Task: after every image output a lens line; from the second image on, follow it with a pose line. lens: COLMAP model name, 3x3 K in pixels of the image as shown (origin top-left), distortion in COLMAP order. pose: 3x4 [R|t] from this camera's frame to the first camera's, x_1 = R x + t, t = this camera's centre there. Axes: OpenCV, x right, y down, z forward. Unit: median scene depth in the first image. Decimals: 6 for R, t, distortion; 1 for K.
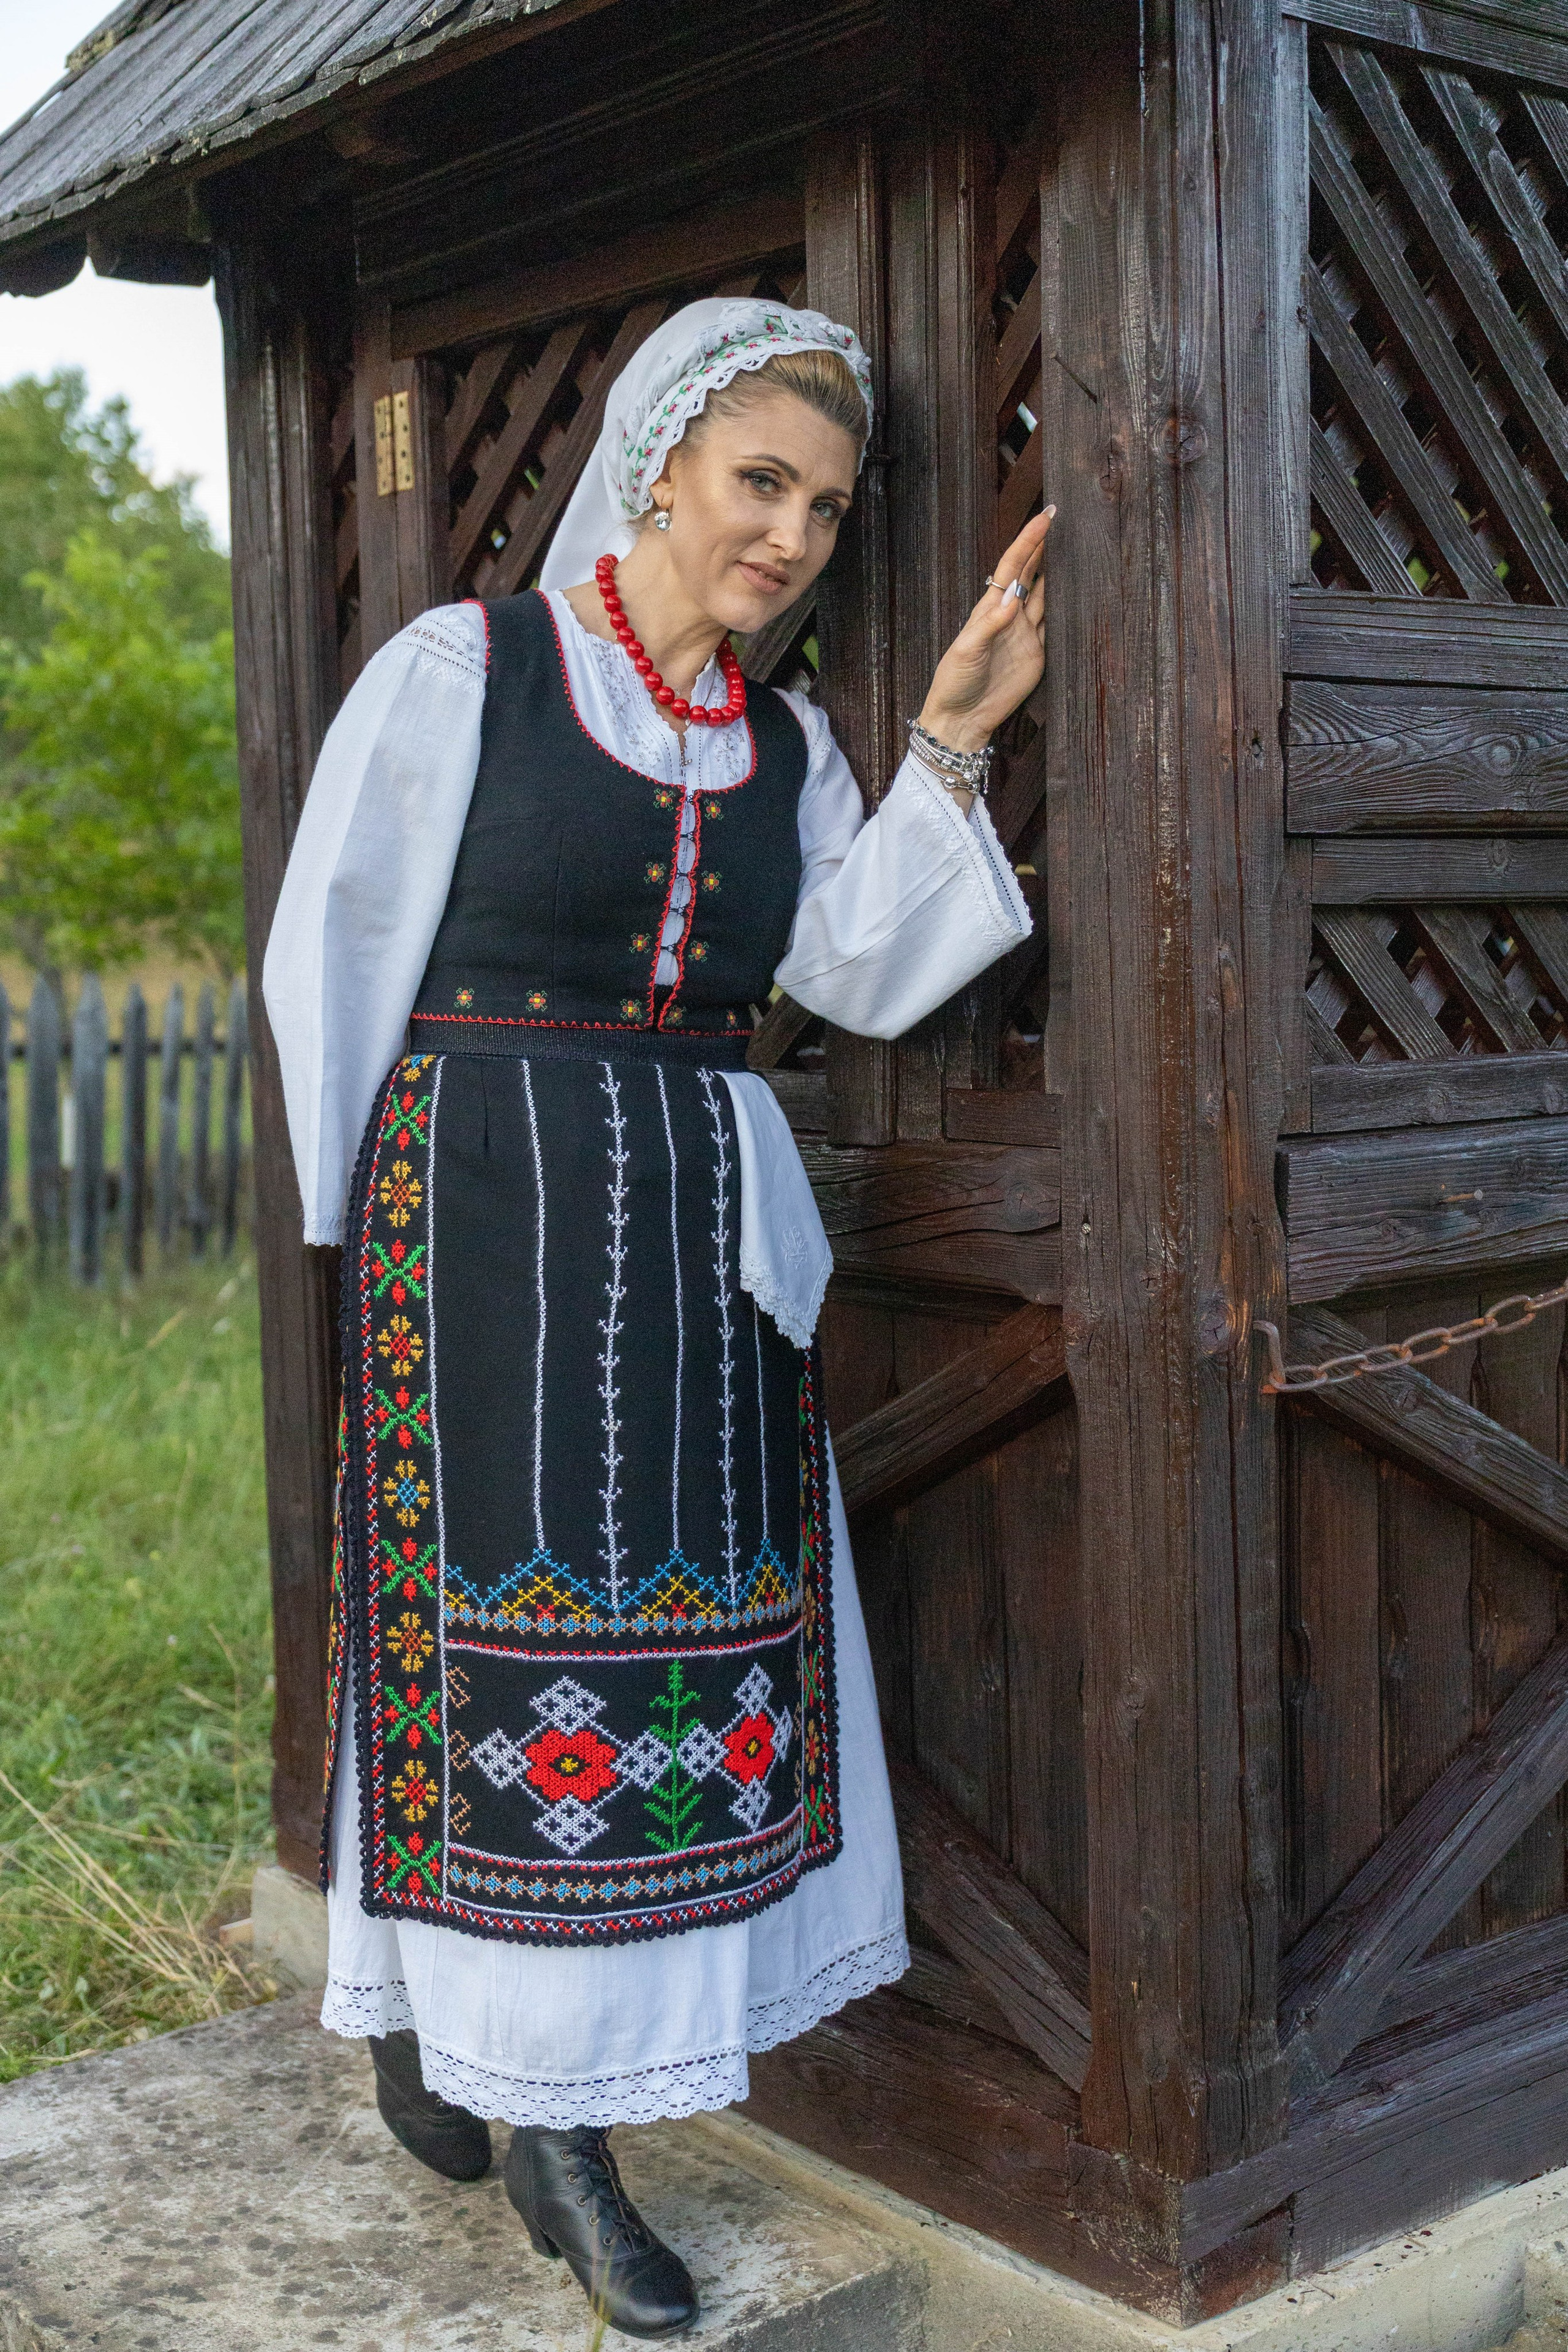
lens RADIAL K [[2719.1, 0, 784.0], [0, 2719.1, 1176.0], [0, 0, 1]] dist [-0.000996, -0.075545]
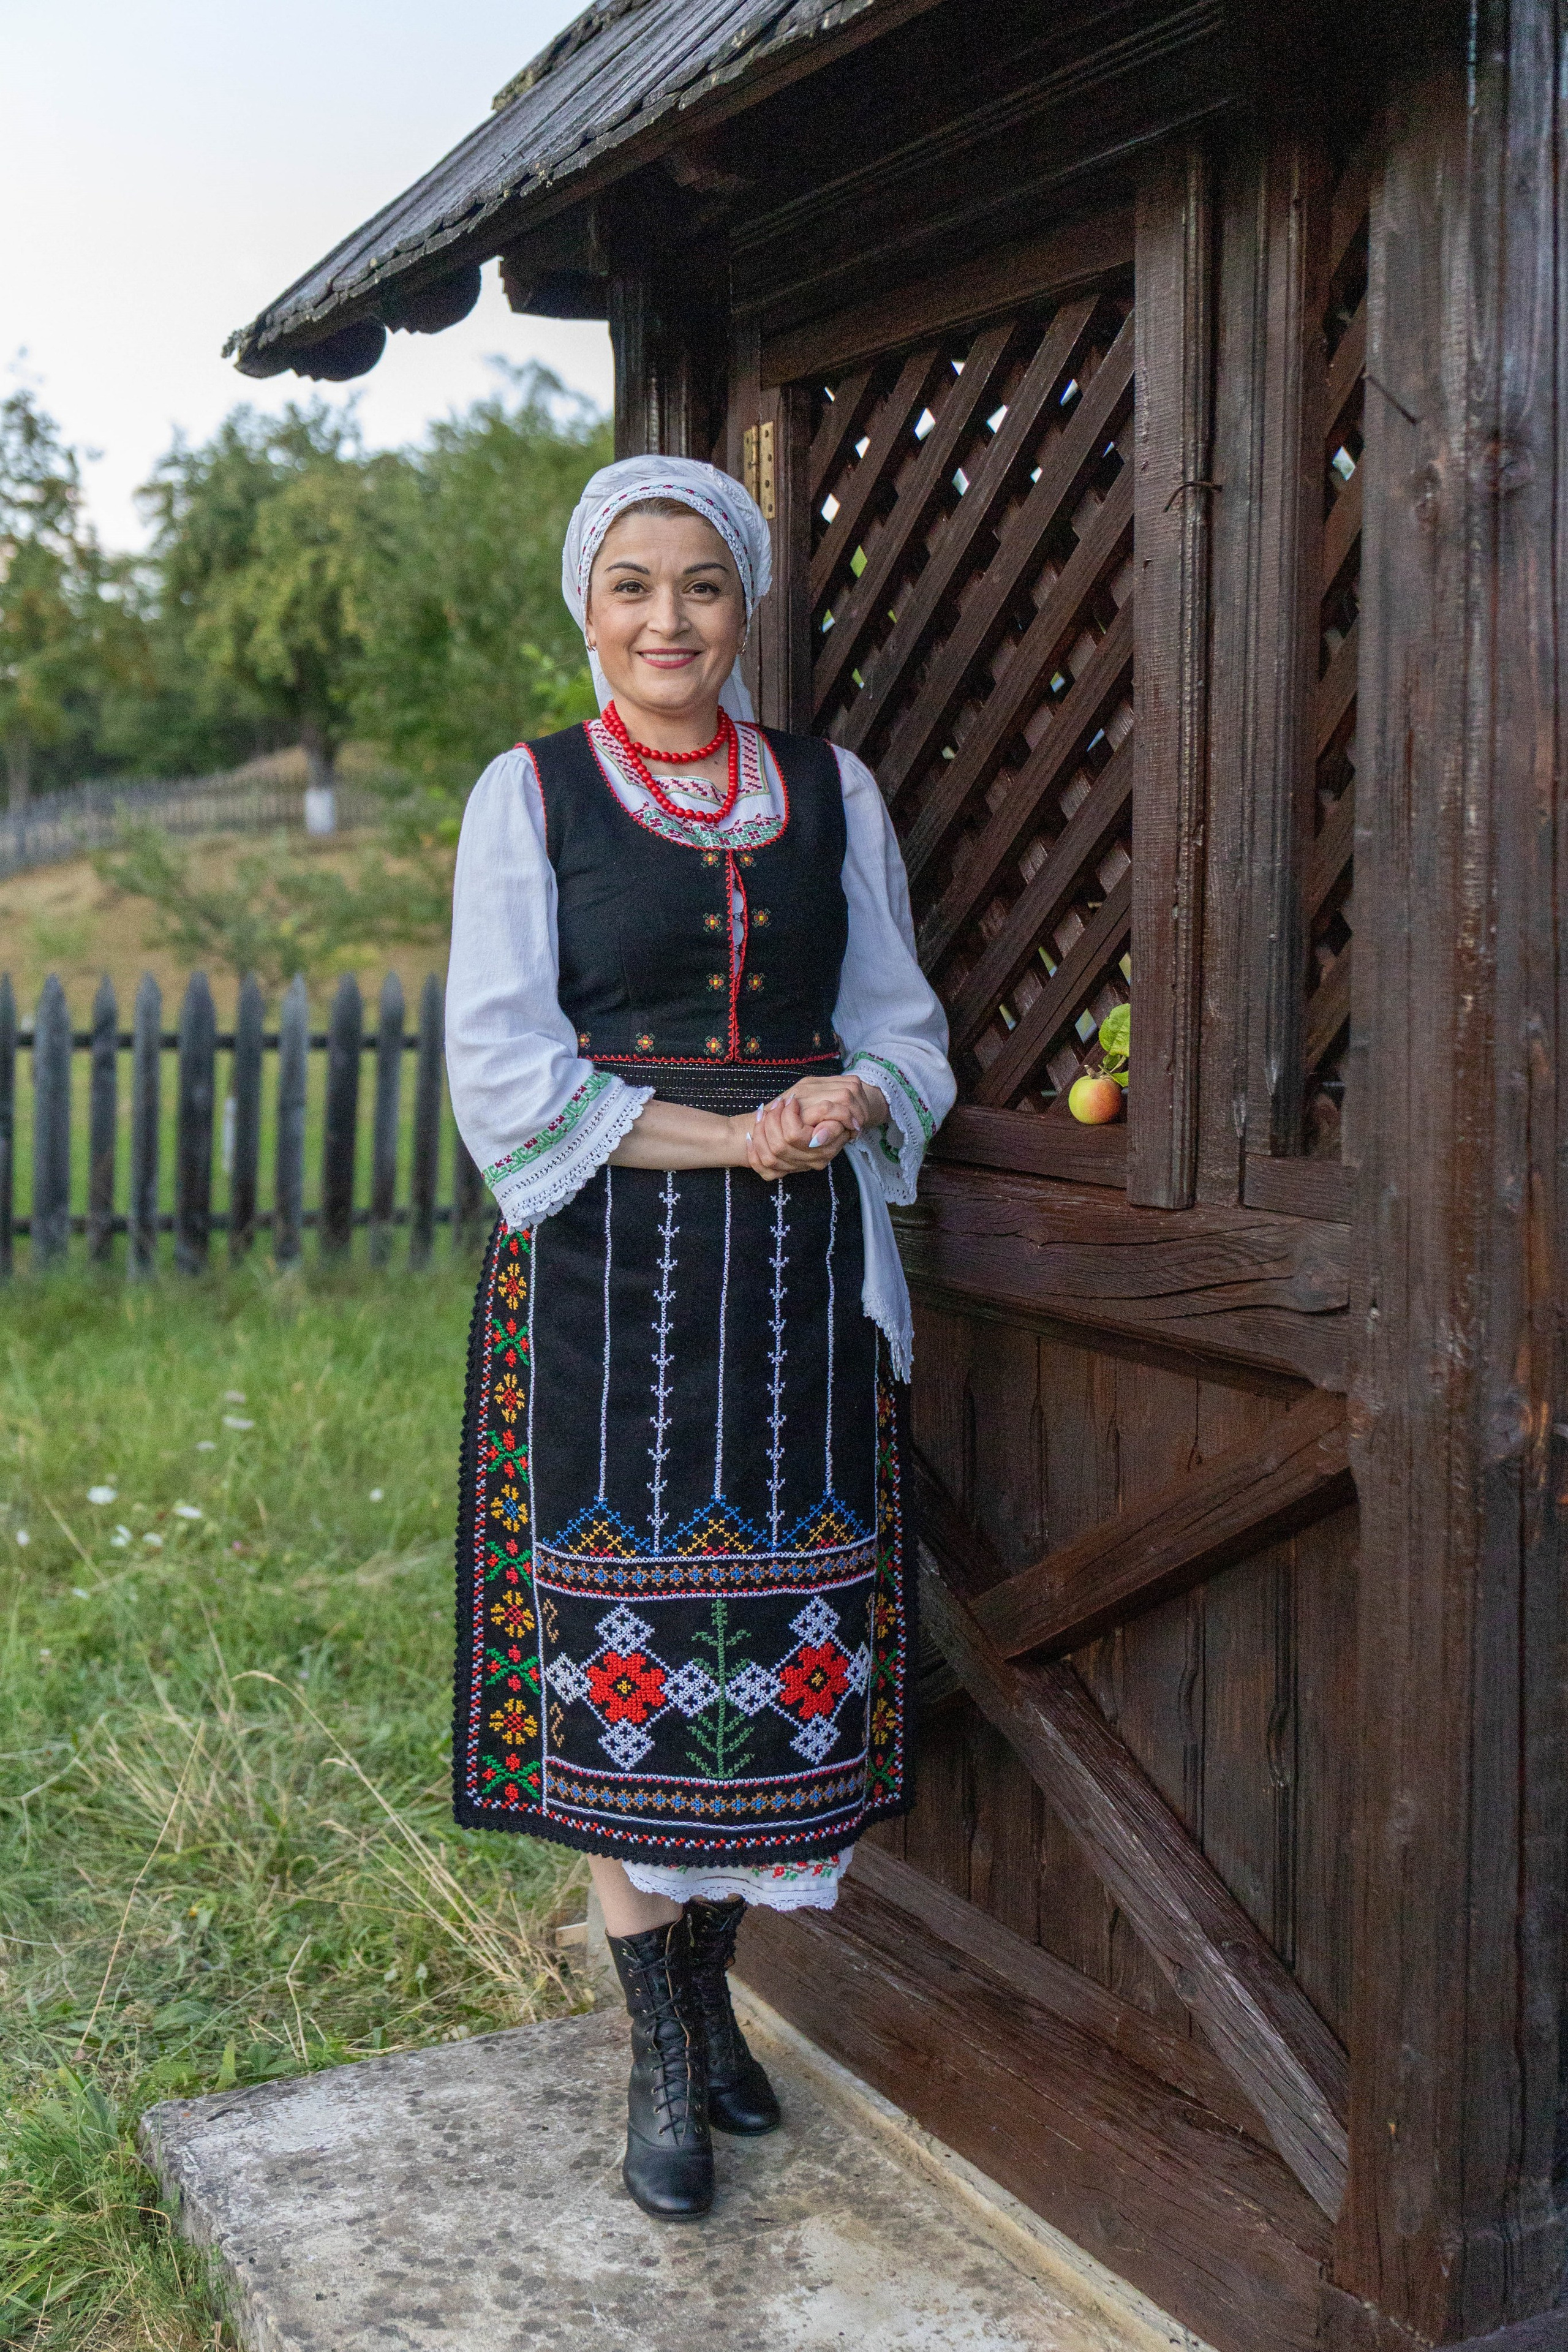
lens RADIAL K [[2607.9, 0, 784.0], [0, 2607.9, 1176.0], [0, 0, 1]] dist [-0.009567, -0.054915]
pose [[0.980546, 0.043030, -0.191514, 0.073608], [-0.042628, 0.999072, 0.006216, -0.022159], [0.191604, 0.002069, 0.981470, 0.077482]]
